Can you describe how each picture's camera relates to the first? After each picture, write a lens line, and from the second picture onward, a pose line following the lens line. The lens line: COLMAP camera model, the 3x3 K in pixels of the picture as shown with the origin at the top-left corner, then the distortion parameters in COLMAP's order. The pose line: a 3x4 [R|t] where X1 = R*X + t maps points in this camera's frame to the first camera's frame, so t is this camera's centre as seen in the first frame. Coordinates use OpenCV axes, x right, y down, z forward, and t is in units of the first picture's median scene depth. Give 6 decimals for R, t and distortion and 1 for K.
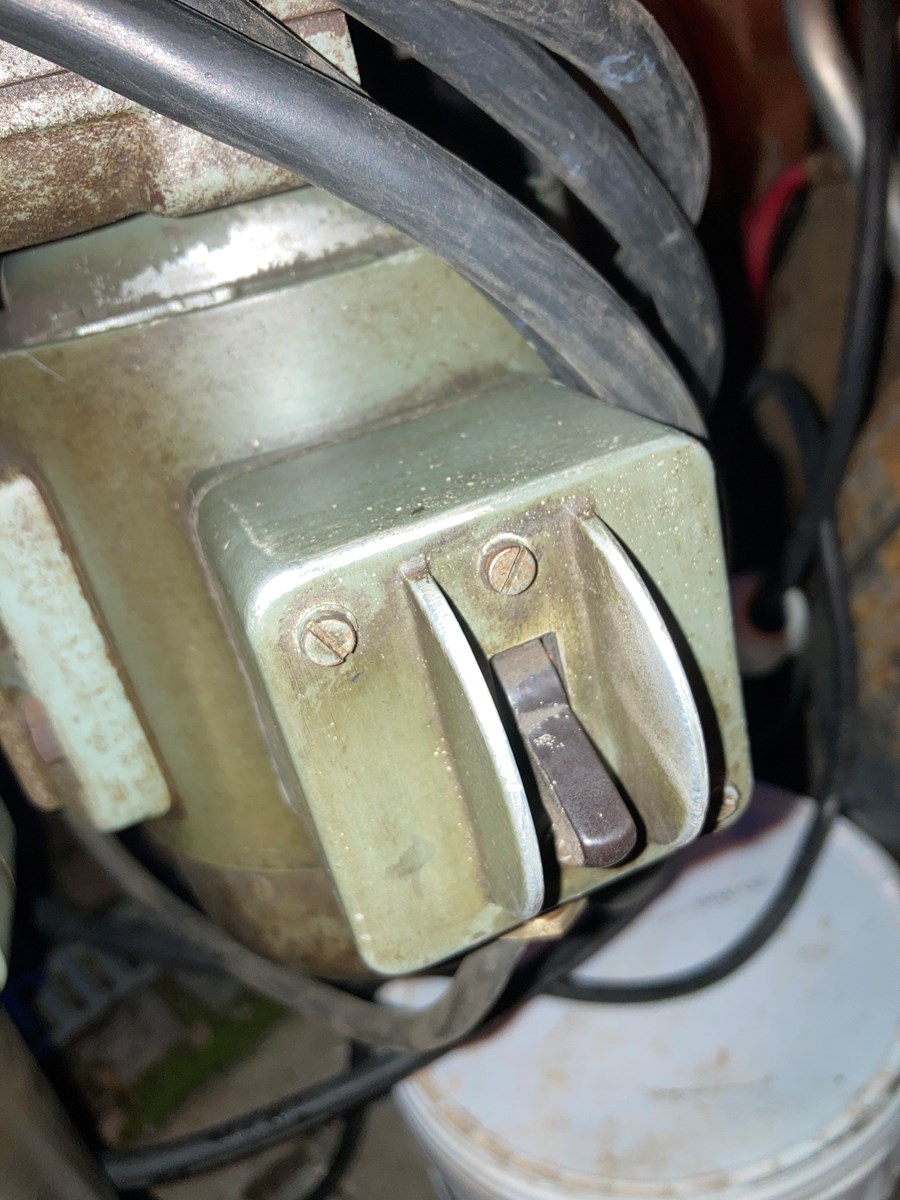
lens RADIAL K [[976.8, 0, 450.0], [0, 976.8, 600.0], [0, 0, 1]] dist [-0.064949, -0.001750]
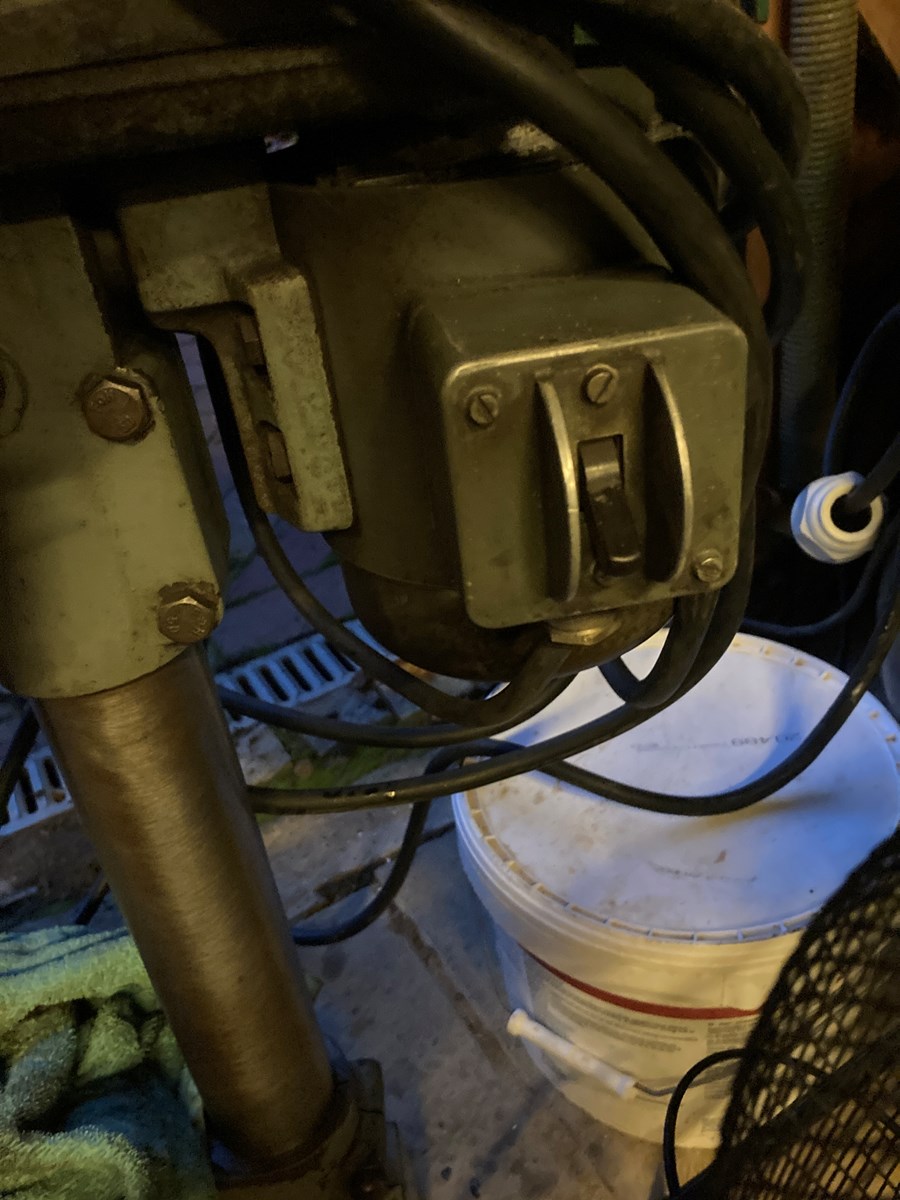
lens RADIAL K [[908.3, 0, 450.0], [0, 908.3, 600.0], [0, 0, 1]] dist [0.000708, -0.000085]
pose [[0.971113, 0.208008, -0.116932, 0.046890], [-0.186151, 0.966966, 0.174141, 0.065856], [0.149292, -0.147344, 0.977753, -0.398117]]
